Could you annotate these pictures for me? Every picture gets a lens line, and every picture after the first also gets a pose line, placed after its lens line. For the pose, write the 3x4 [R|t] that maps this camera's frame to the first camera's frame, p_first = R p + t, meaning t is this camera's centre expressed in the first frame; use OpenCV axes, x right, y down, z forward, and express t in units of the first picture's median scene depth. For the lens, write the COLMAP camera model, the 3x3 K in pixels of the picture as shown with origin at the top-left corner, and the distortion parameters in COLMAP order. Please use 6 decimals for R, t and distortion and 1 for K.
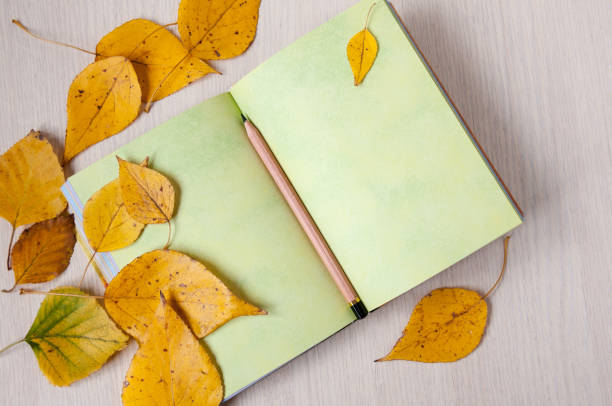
lens RADIAL K [[875.2, 0, 306.0], [0, 875.2, 203.0], [0, 0, 1]] dist [0.154972, -0.017096]
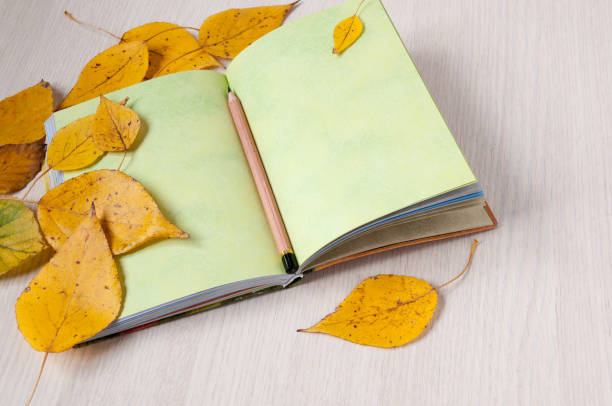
lens RADIAL K [[875.2, 0, 306.0], [0, 875.2, 203.0], [0, 0, 1]] dist [0.154972, -0.017096]
pose [[0.963292, 0.128864, -0.235503, 0.276840], [-0.227539, 0.857445, -0.461535, 0.474539], [0.142456, 0.498179, 0.855292, 0.193782]]
